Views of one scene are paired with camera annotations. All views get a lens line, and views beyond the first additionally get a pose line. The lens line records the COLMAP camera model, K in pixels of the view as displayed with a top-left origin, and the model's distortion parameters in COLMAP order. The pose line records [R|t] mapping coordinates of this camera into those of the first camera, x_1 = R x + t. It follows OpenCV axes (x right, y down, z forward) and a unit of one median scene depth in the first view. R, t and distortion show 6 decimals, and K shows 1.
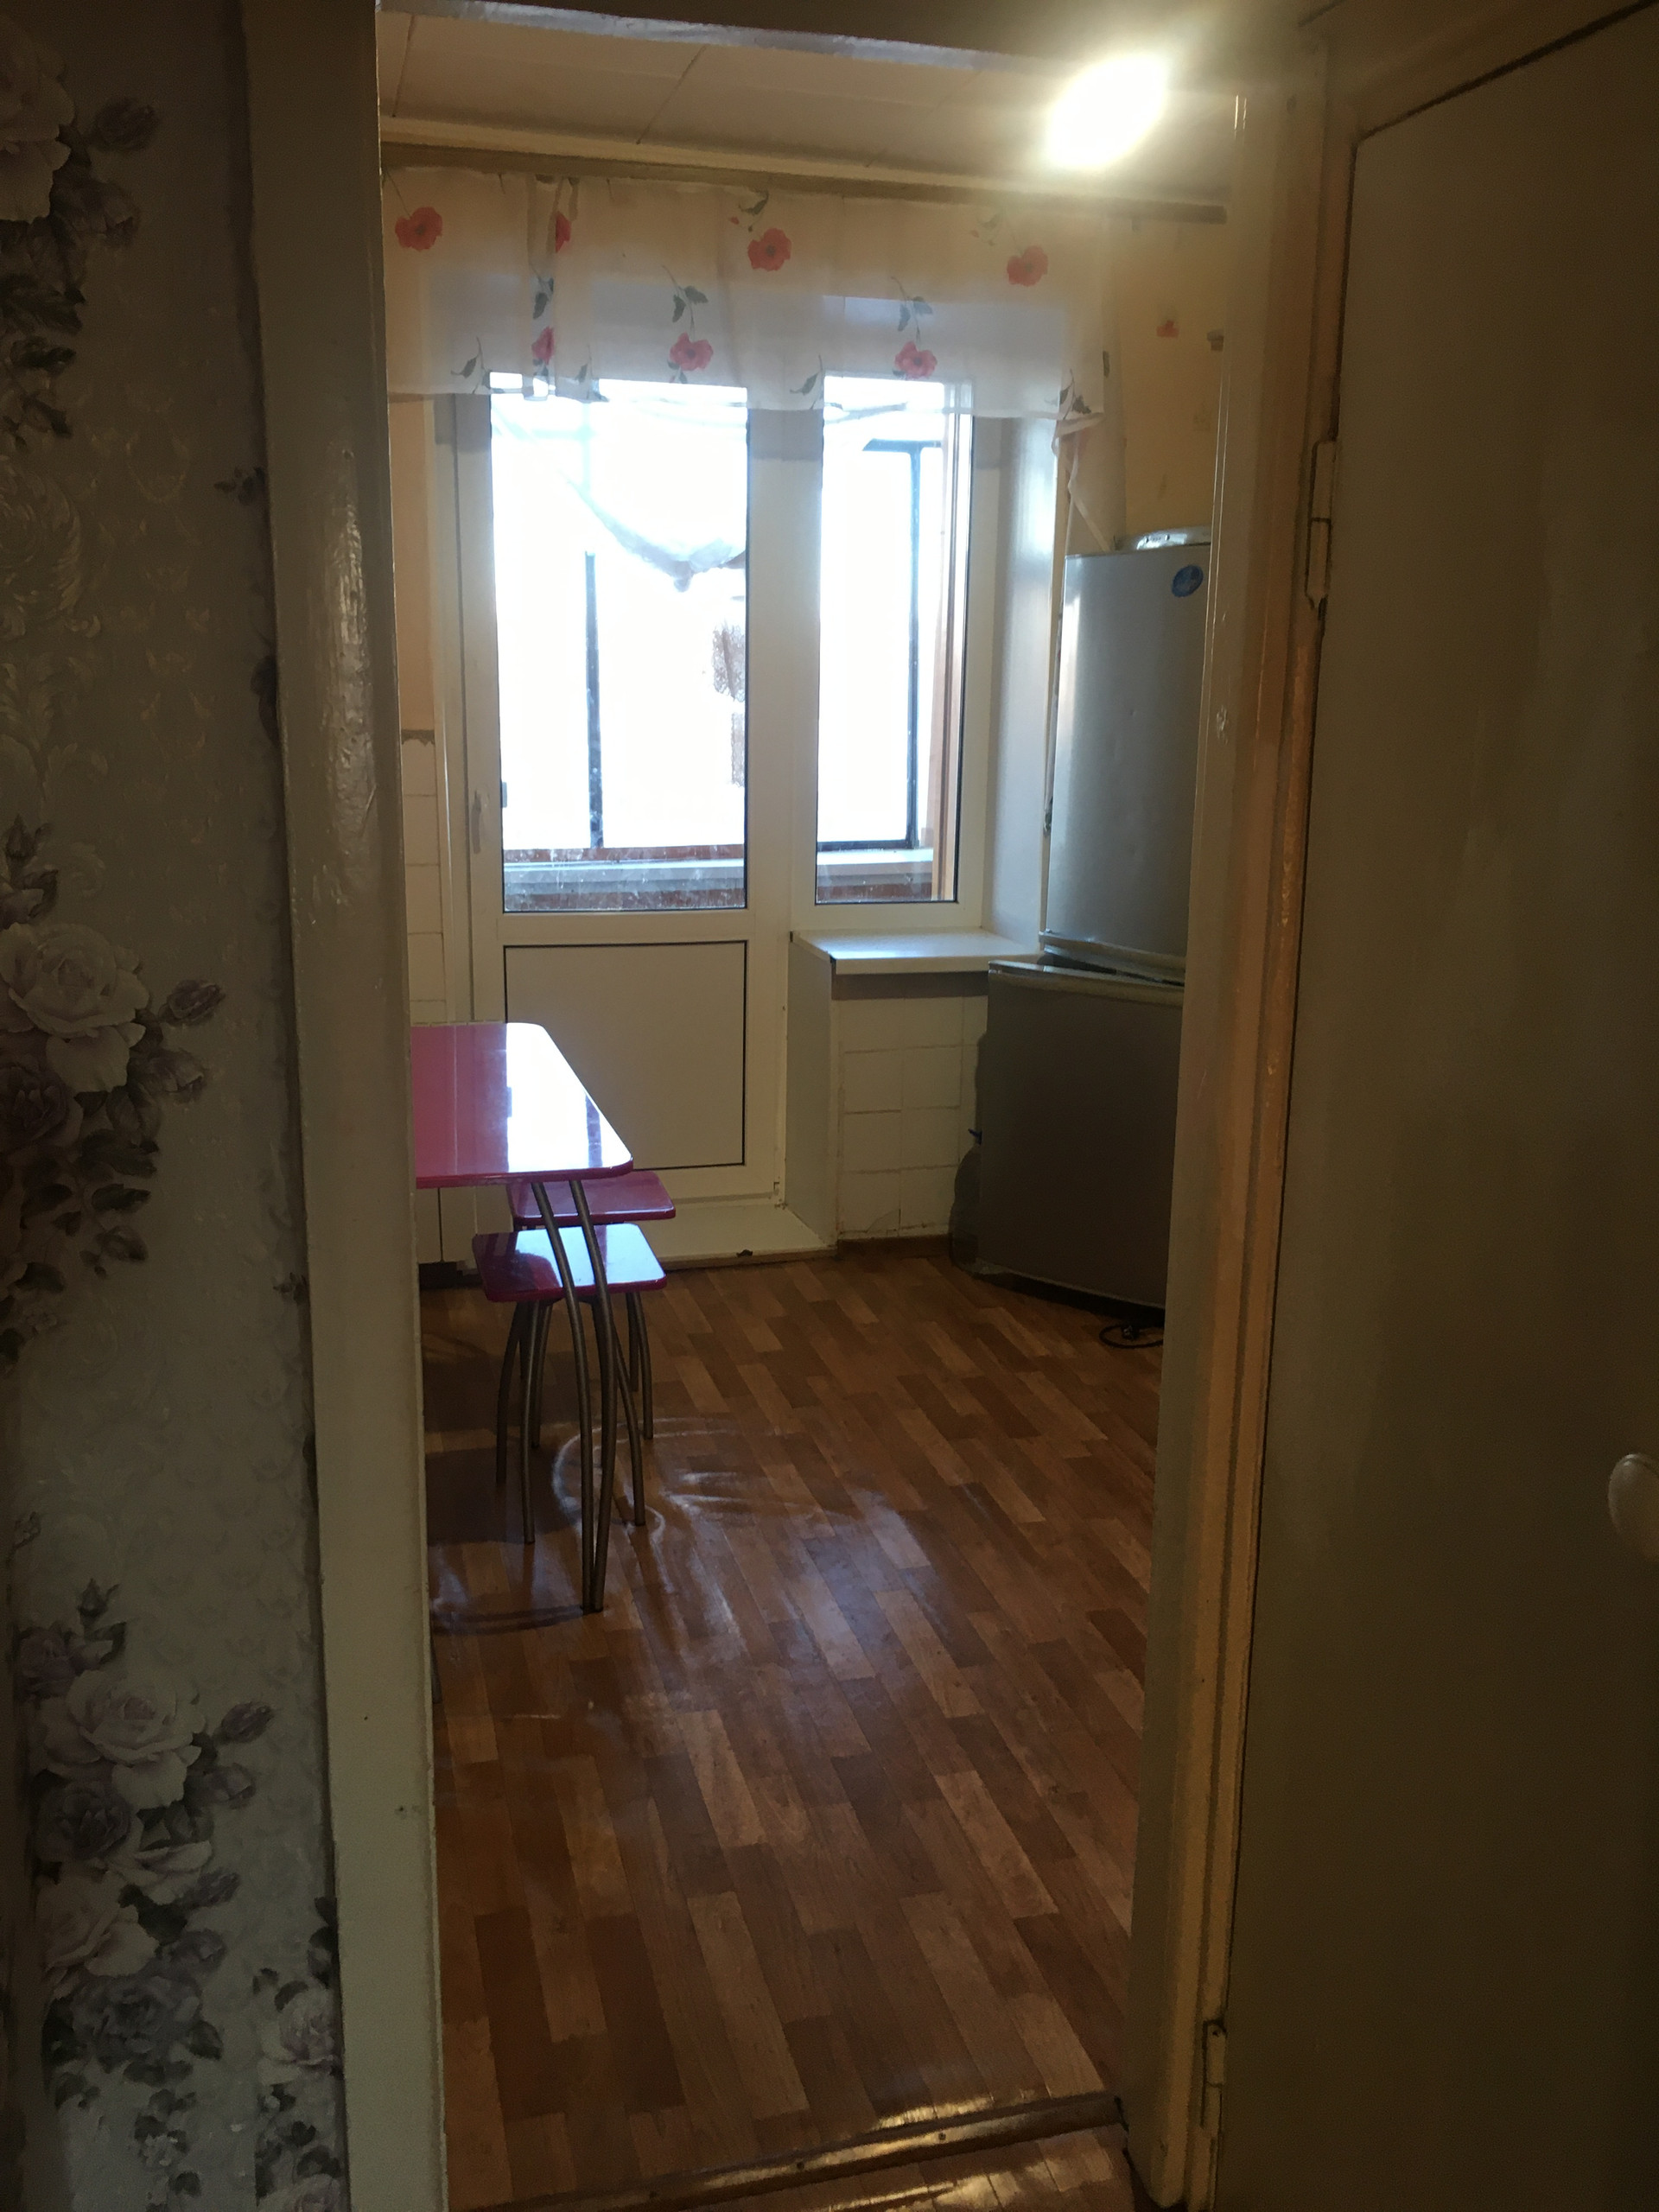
lens RADIAL K [[1898.3, 0, 823.1], [0, 1898.3, 1096.4], [0, 0, 1]] dist [0.061492, -0.072030]
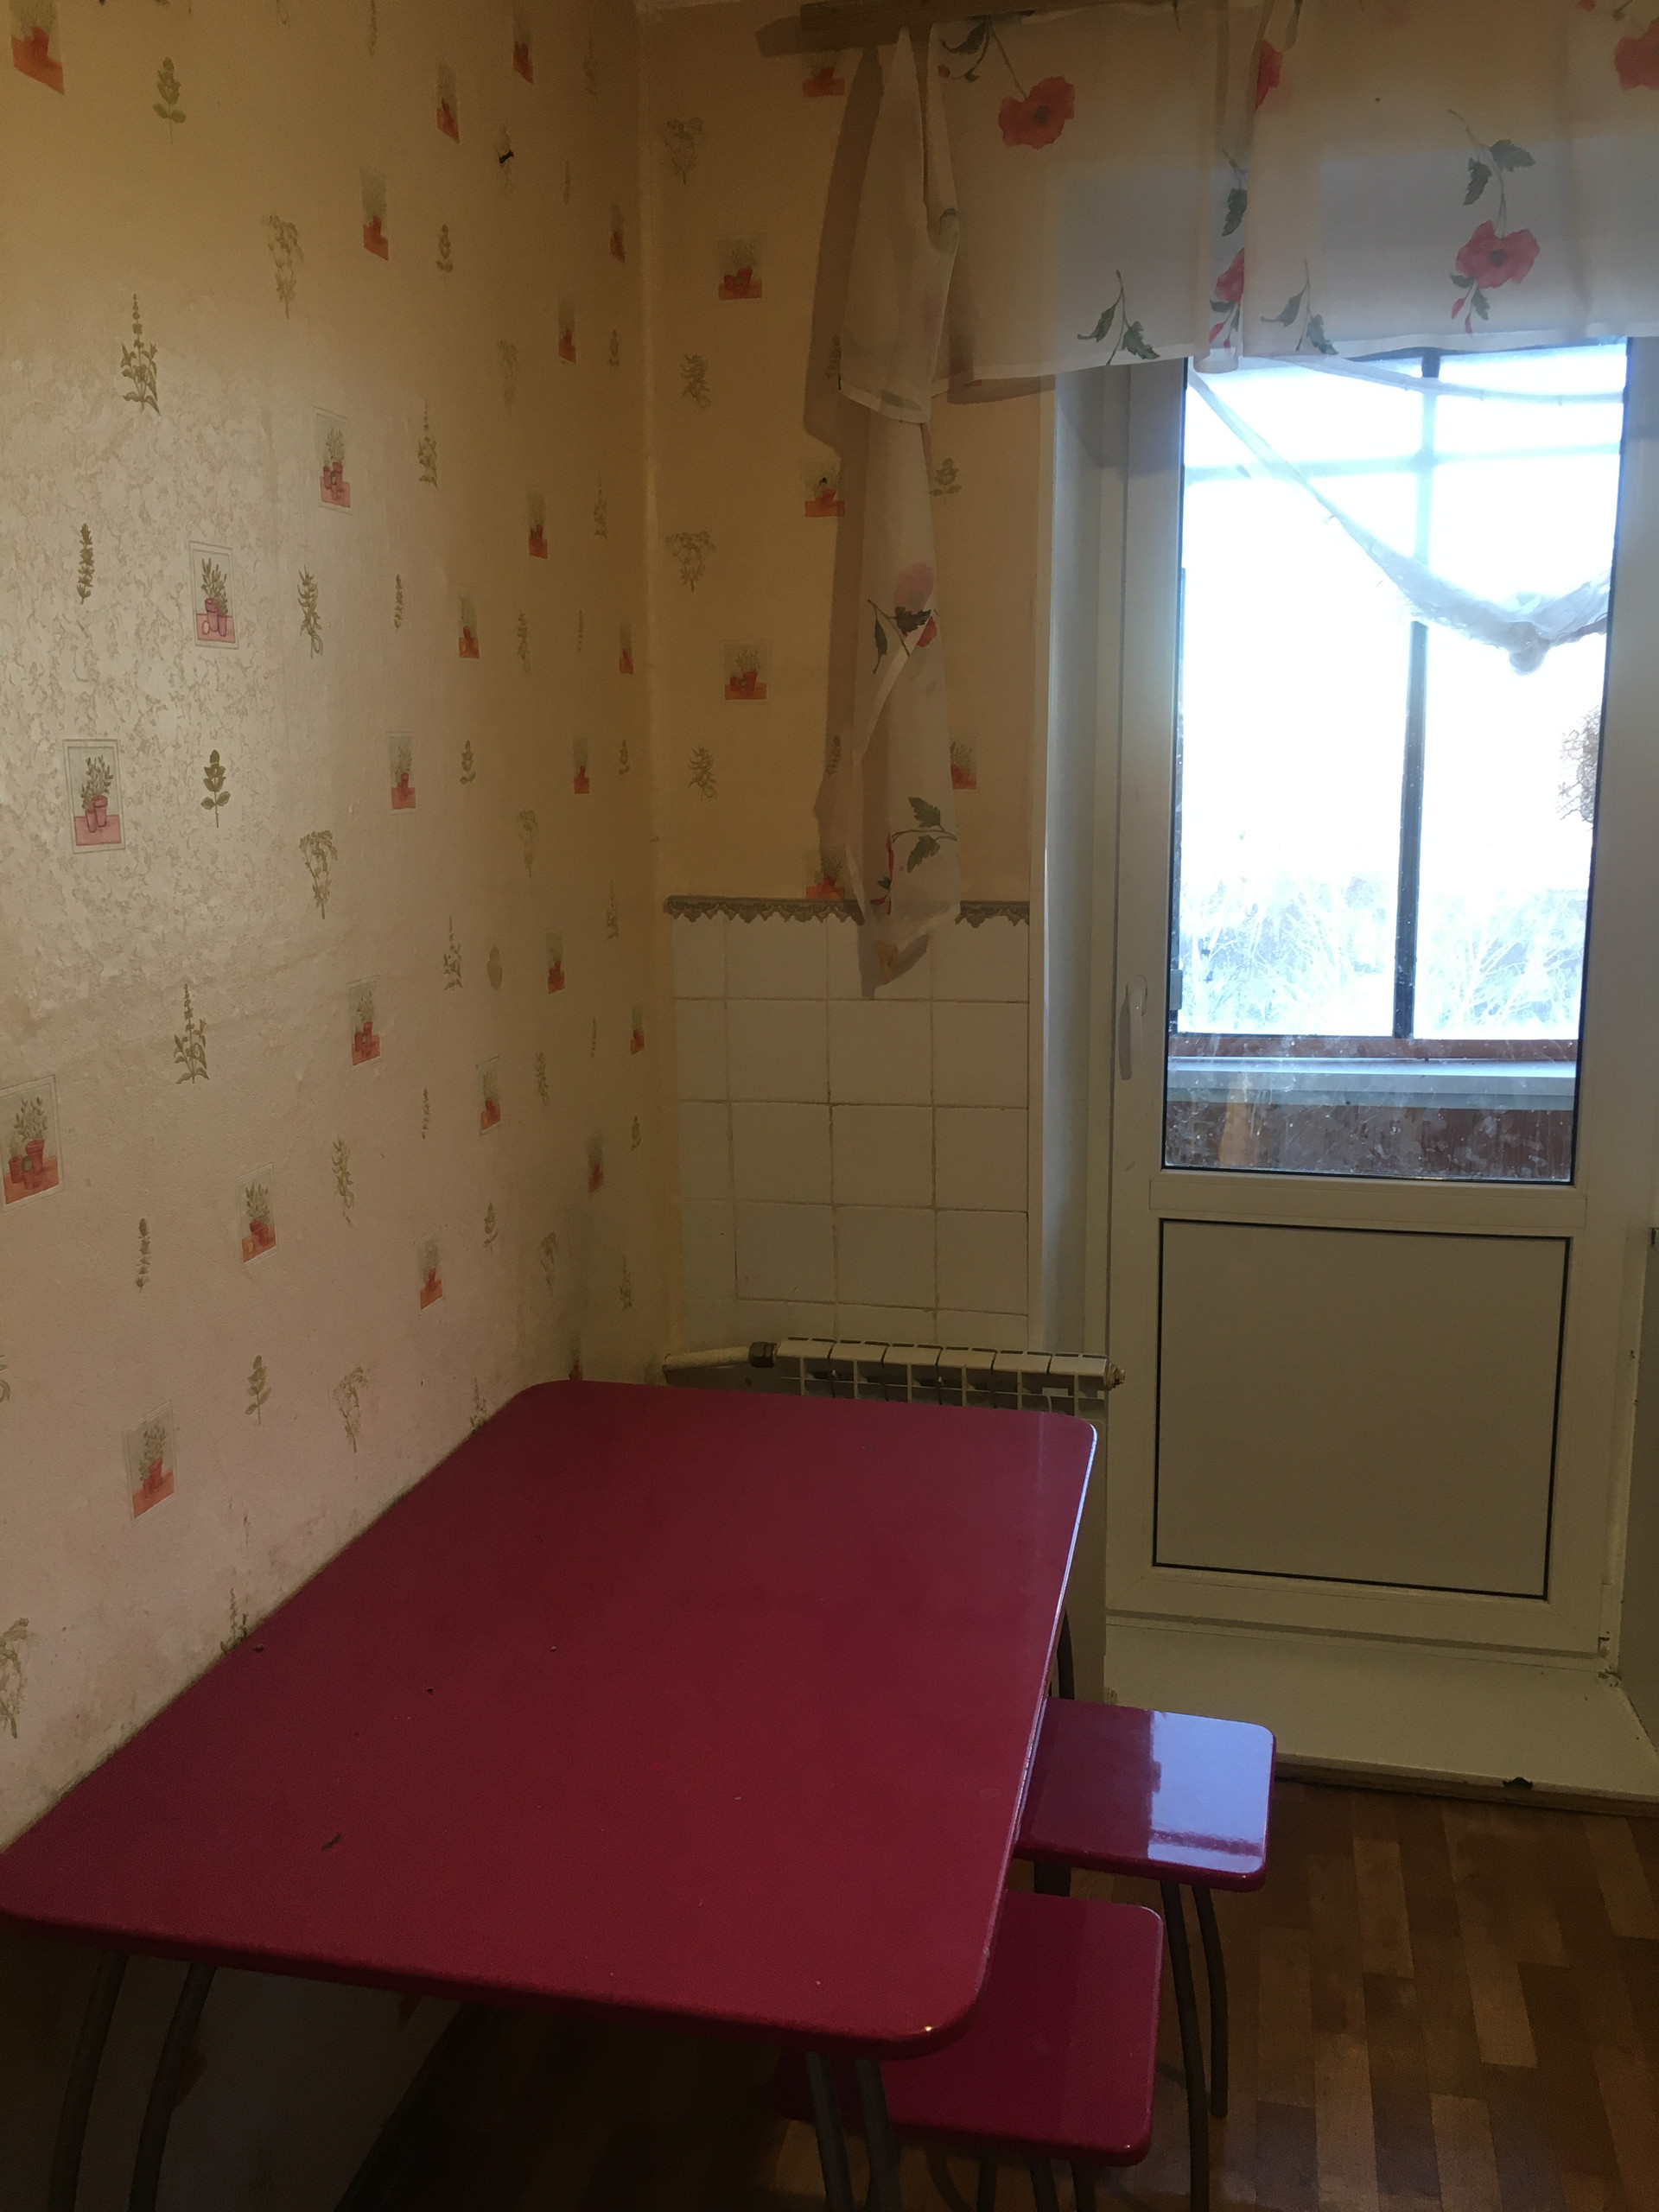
lens RADIAL K [[1898.3, 0, 823.1], [0, 1898.3, 1096.4], [0, 0, 1]] dist [0.061492, -0.072030]
pose [[0.882363, 0.062504, -0.466401, 0.034776], [-0.087589, 0.995634, -0.032277, -0.097299], [0.462347, 0.069332, 0.883985, 0.395722]]
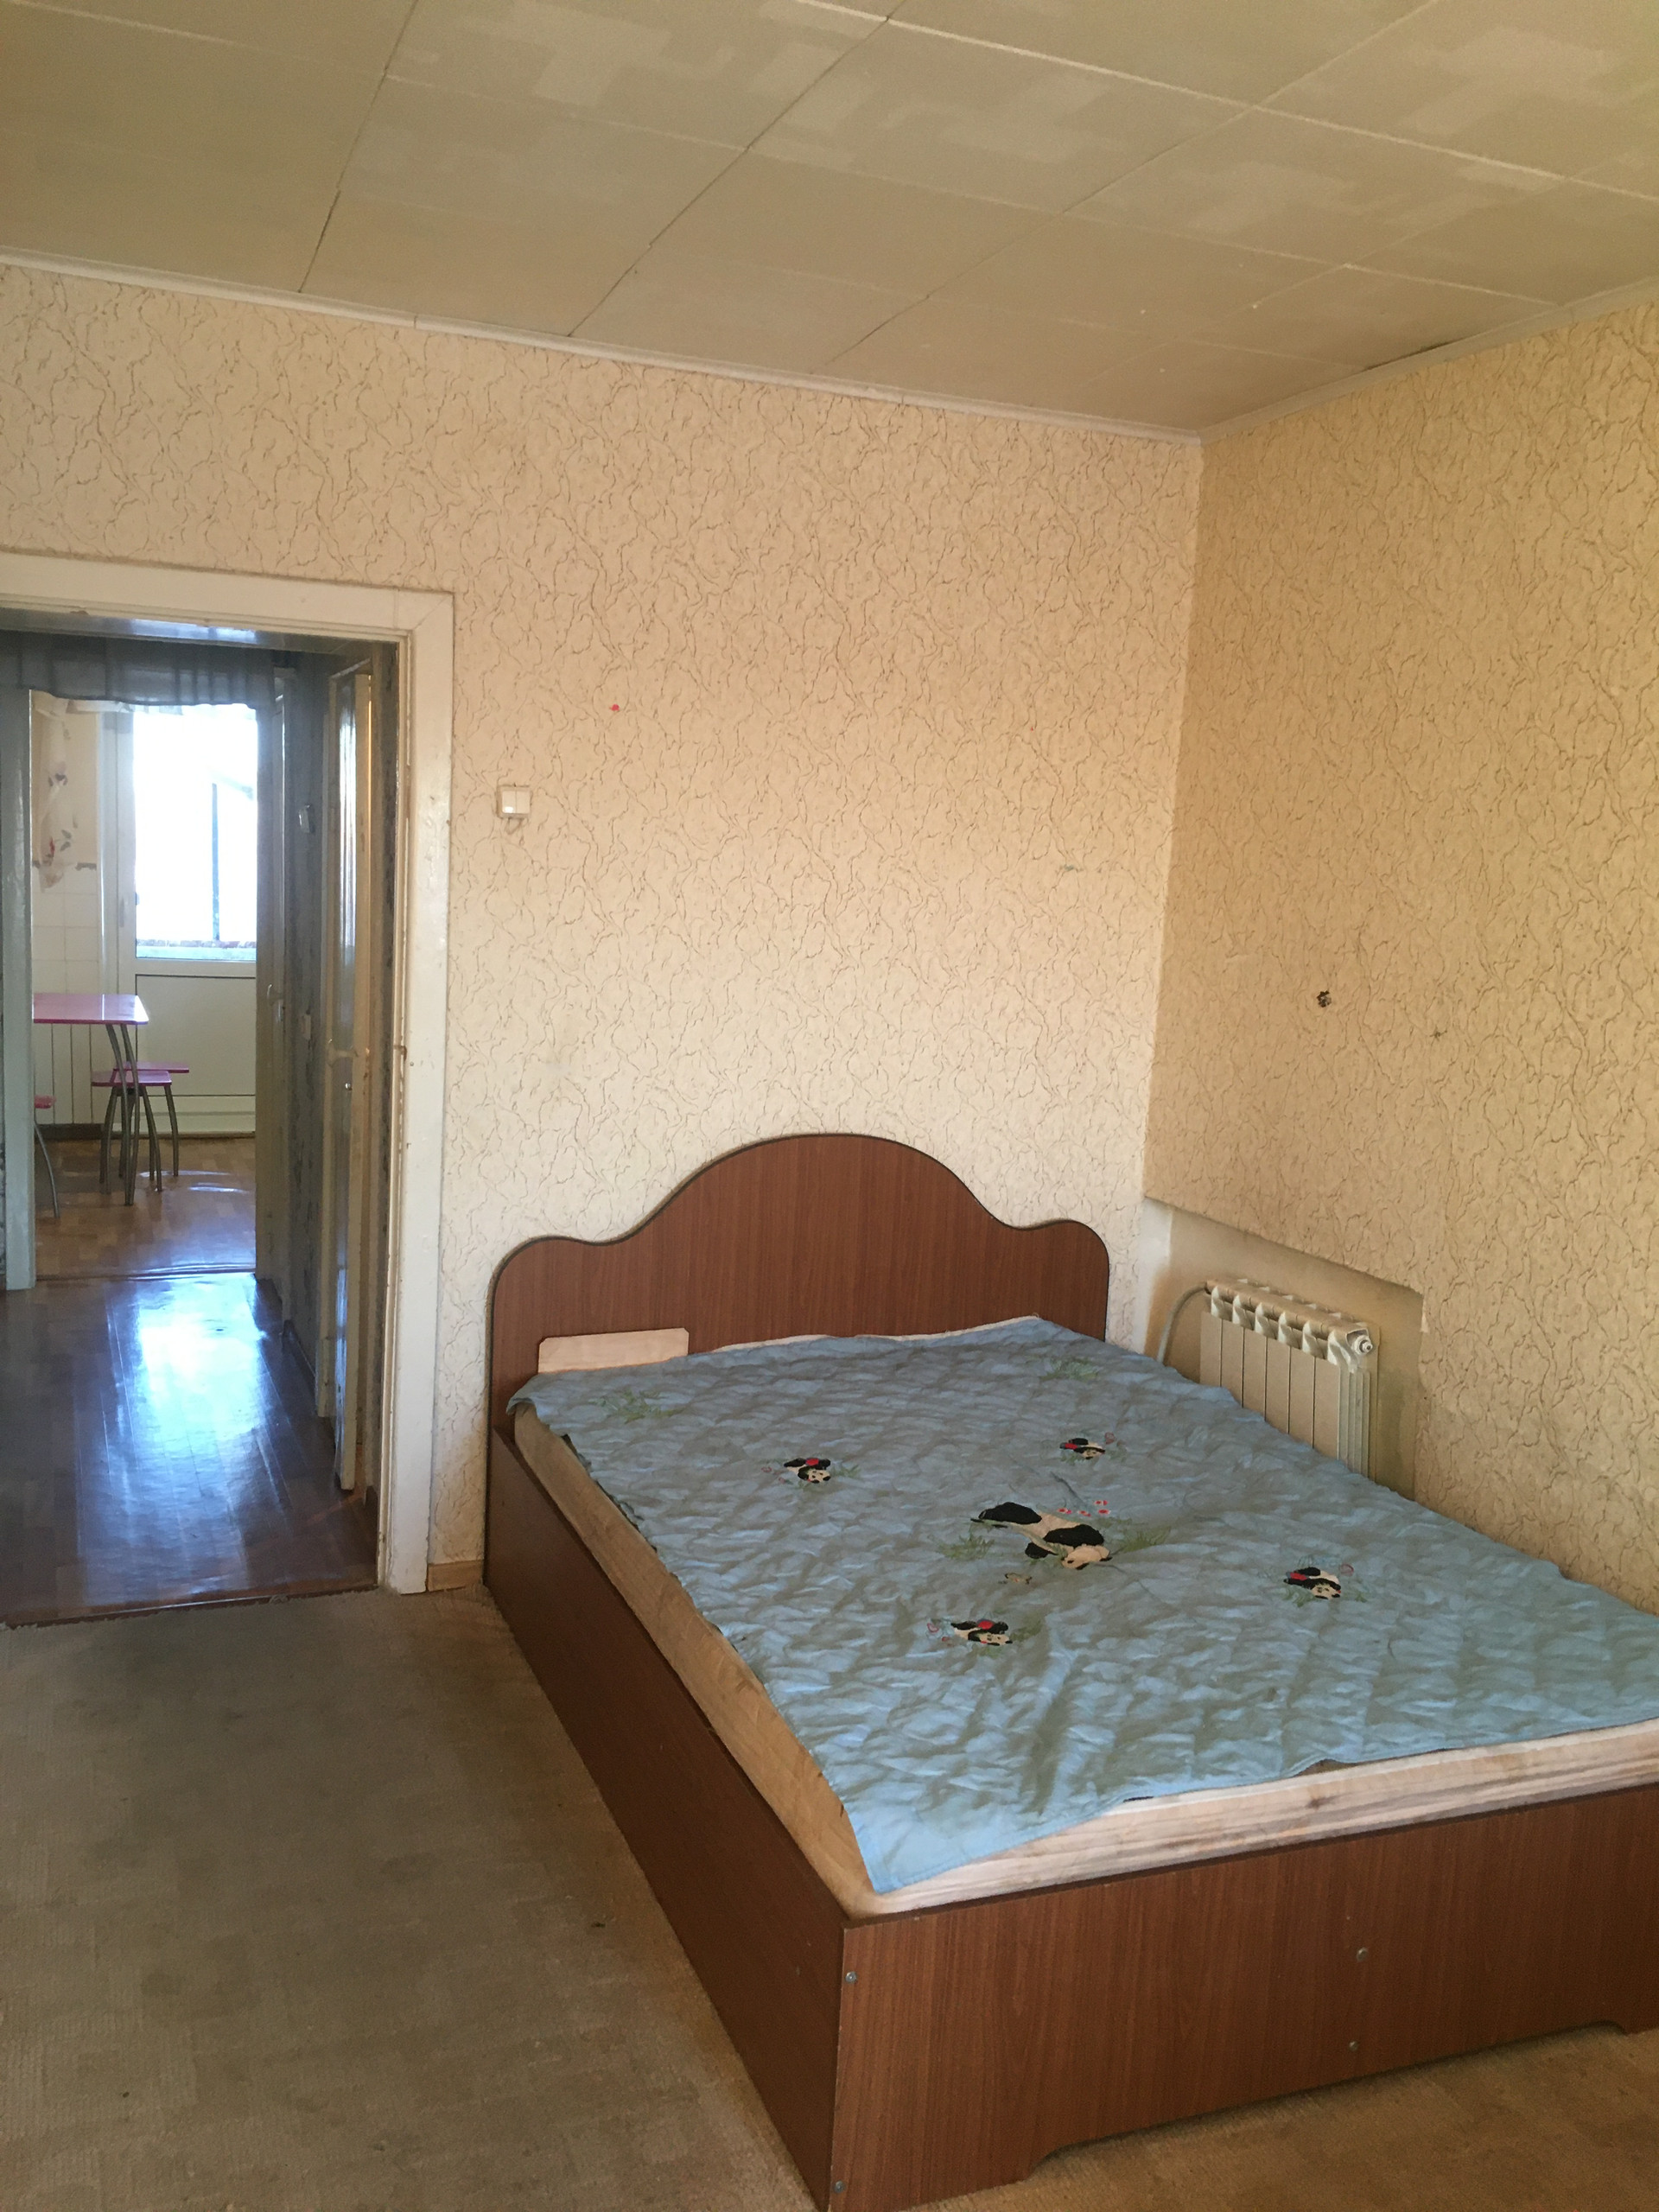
lens RADIAL K [[1898.3, 0, 823.1], [0, 1898.3, 1096.4], [0, 0, 1]] dist [0.061492, -0.072030]
pose [[0.994079, 0.020930, 0.106629, 0.360970], [-0.010403, 0.995098, -0.098342, 0.254753], [-0.108164, 0.096650, 0.989424, -1.115024]]
